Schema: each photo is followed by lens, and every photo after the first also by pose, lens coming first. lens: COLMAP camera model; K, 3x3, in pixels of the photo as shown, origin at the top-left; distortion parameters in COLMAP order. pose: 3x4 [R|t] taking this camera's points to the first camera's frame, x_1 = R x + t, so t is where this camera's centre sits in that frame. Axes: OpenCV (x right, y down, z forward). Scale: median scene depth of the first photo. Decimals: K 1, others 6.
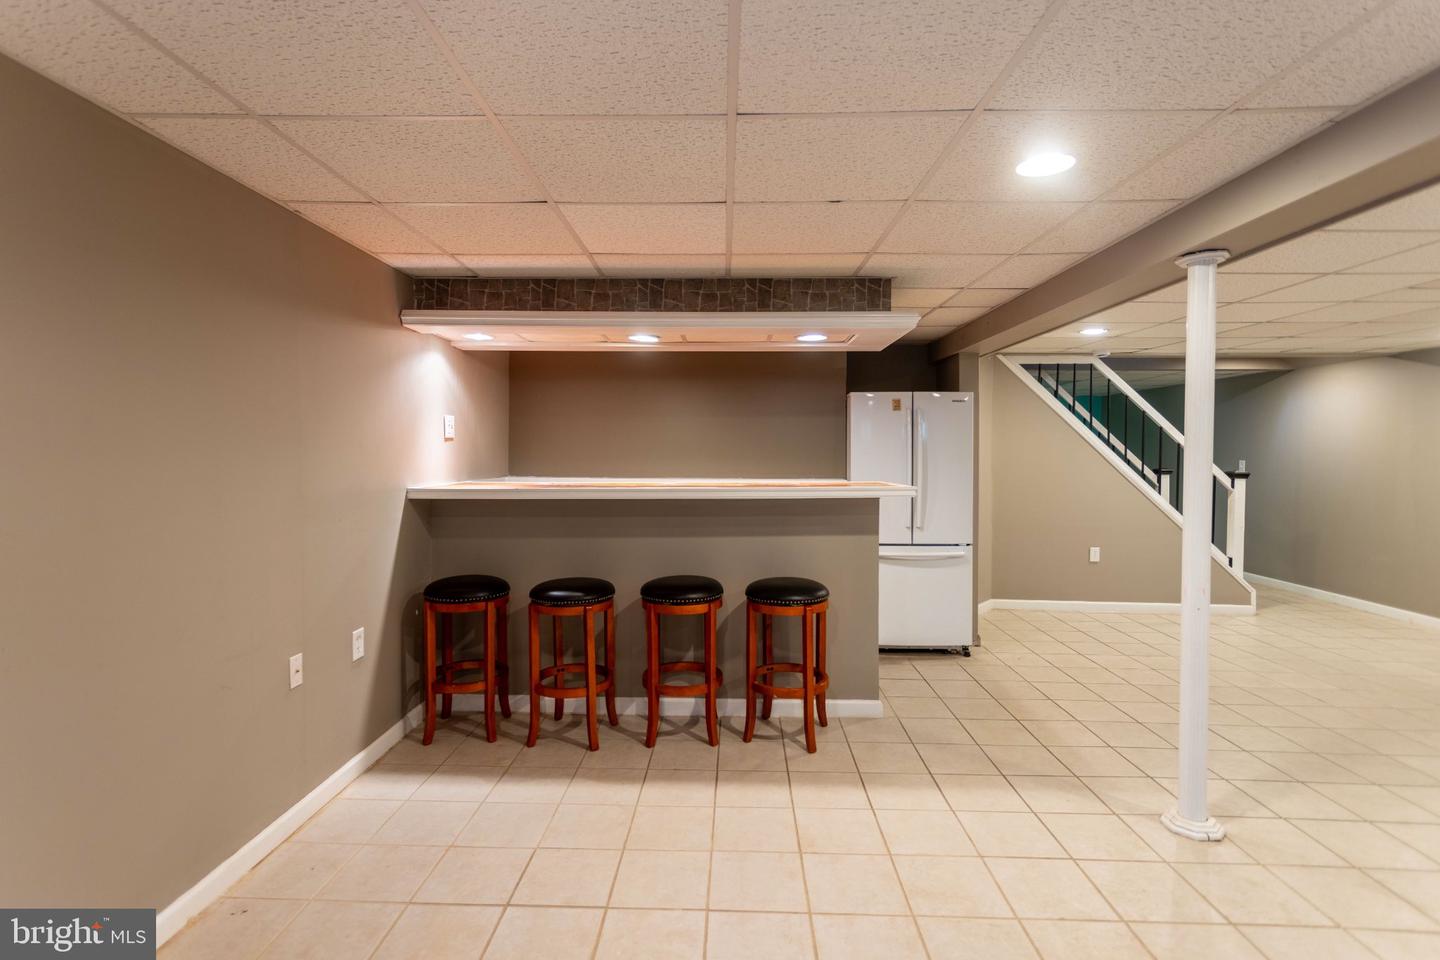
lens RADIAL K [[690.1, 0, 720.4], [0, 690.1, 476.4], [0, 0, 1]] dist [-0.002910, 0.000075]
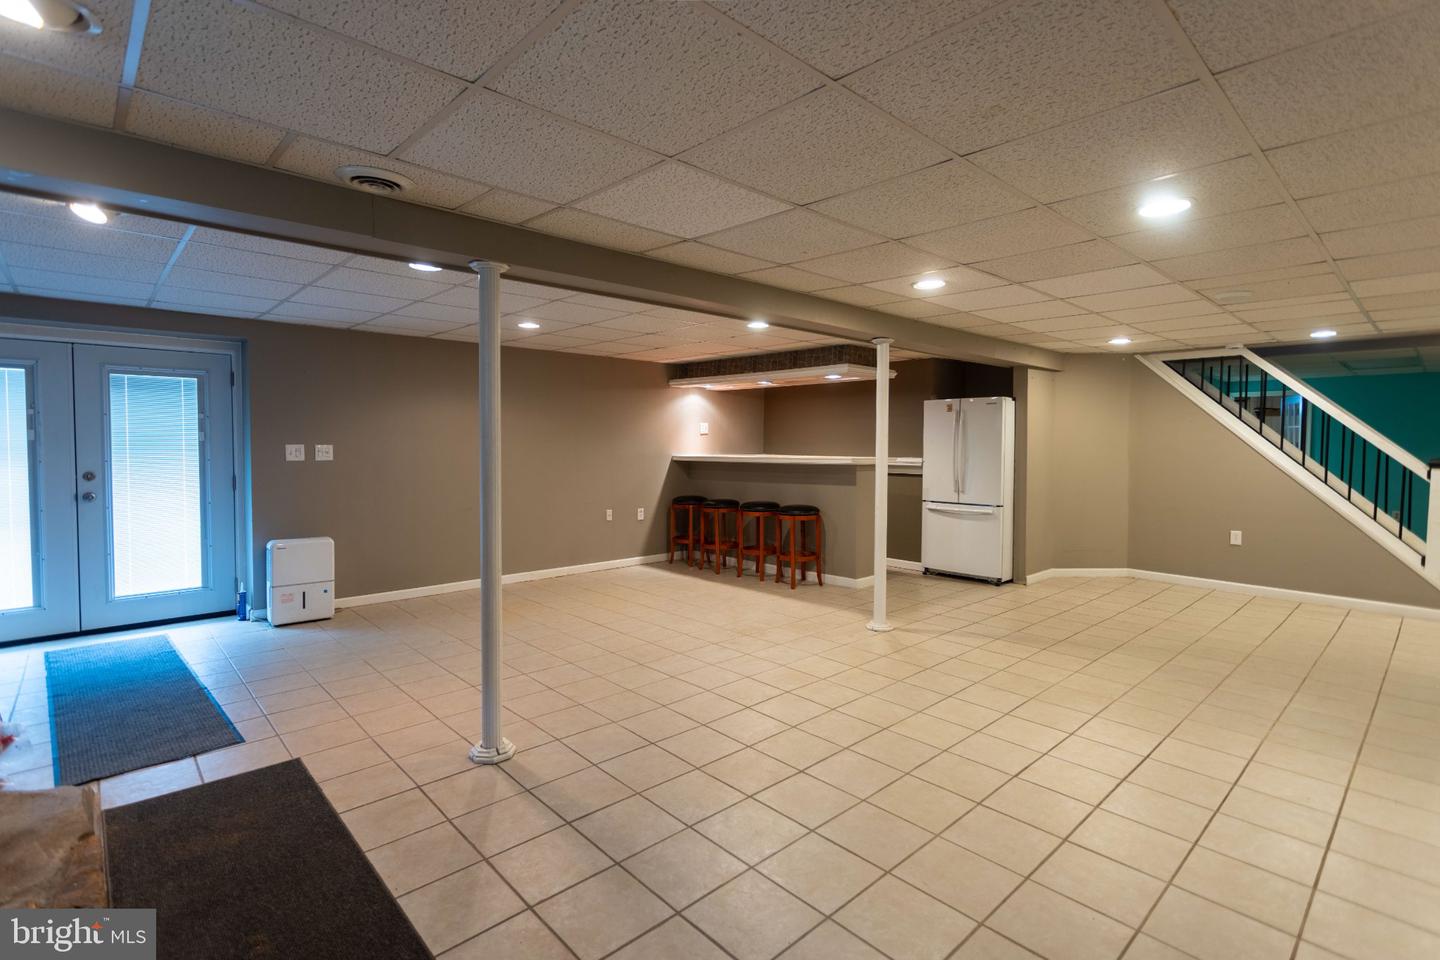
lens RADIAL K [[690.1, 0, 718.0], [0, 690.1, 475.5], [0, 0, 1]] dist [-0.002910, 0.000075]
pose [[0.700228, 0.030339, -0.713275, 1.099867], [-0.026317, 0.999515, 0.016678, 0.033699], [0.713434, 0.007092, 0.700686, -0.442493]]
